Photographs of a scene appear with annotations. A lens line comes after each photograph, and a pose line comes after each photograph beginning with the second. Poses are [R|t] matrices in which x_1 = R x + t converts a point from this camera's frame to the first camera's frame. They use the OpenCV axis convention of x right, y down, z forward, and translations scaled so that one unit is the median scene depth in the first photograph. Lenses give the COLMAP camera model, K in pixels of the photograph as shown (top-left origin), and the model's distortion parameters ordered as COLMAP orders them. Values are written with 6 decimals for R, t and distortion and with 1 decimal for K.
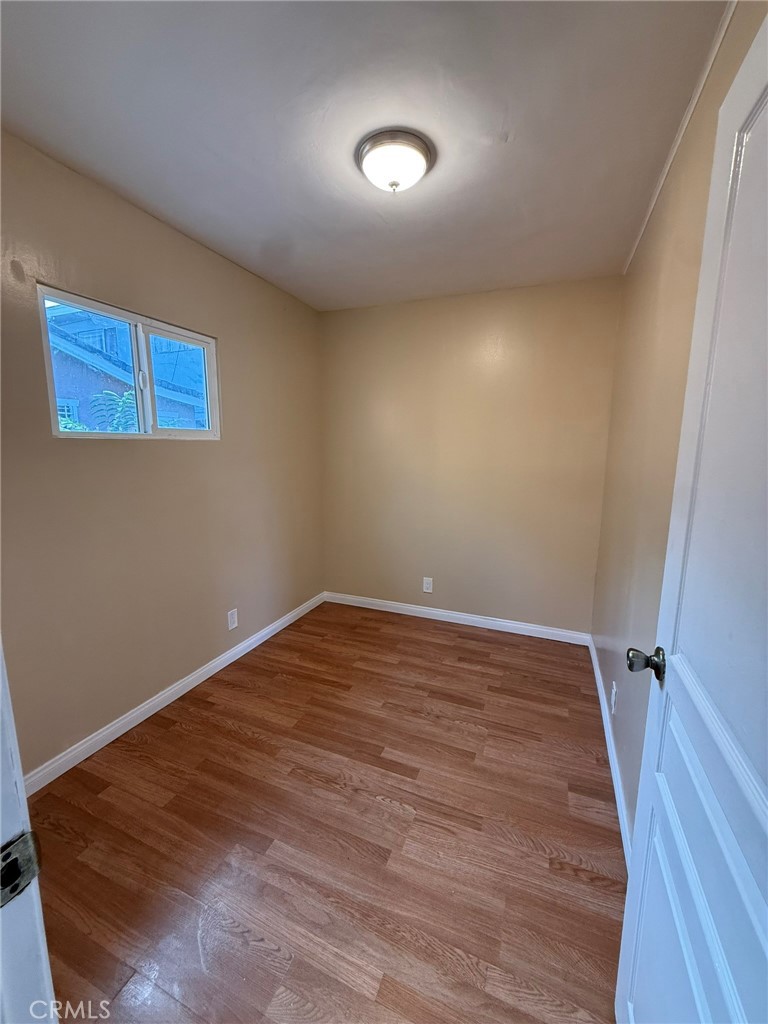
lens RADIAL K [[410.7, 0, 384.0], [0, 410.7, 512.0], [0, 0, 1]] dist [0.000841, 0.000106]
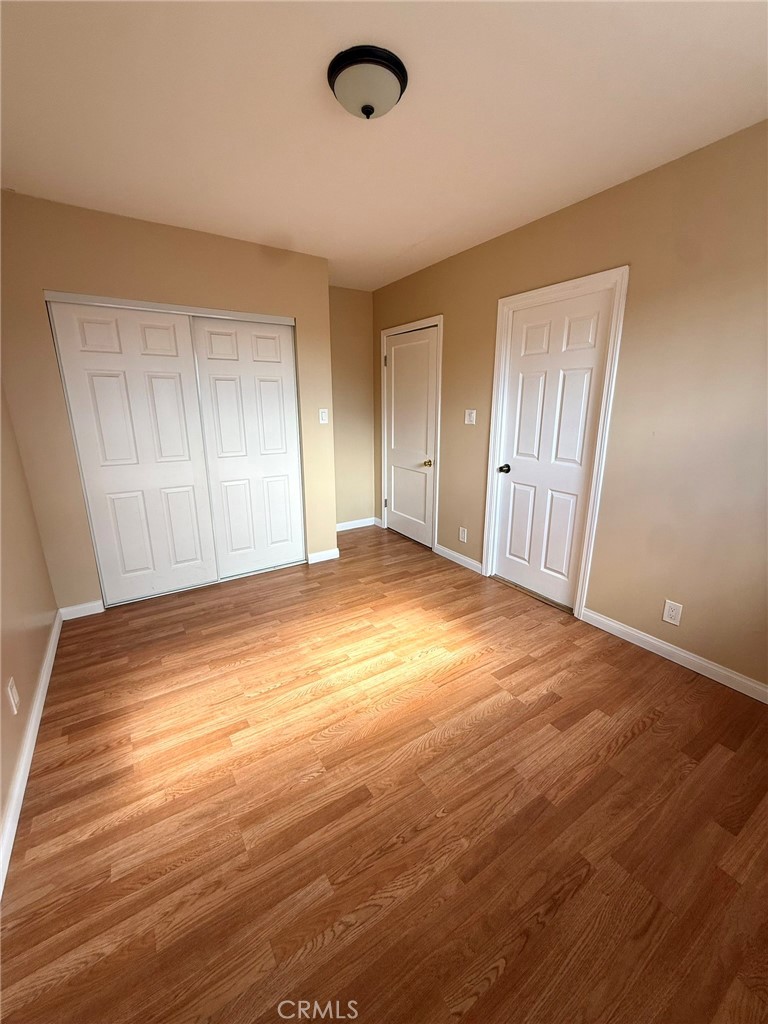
lens RADIAL K [[410.7, 0, 384.0], [0, 410.7, 512.0], [0, 0, 1]] dist [0.000841, 0.000106]
pose [[-0.569756, 0.218695, -0.792181, 0.715880], [-0.126063, 0.929275, 0.347211, -0.247817], [0.812087, 0.297690, -0.501891, 1.552783]]
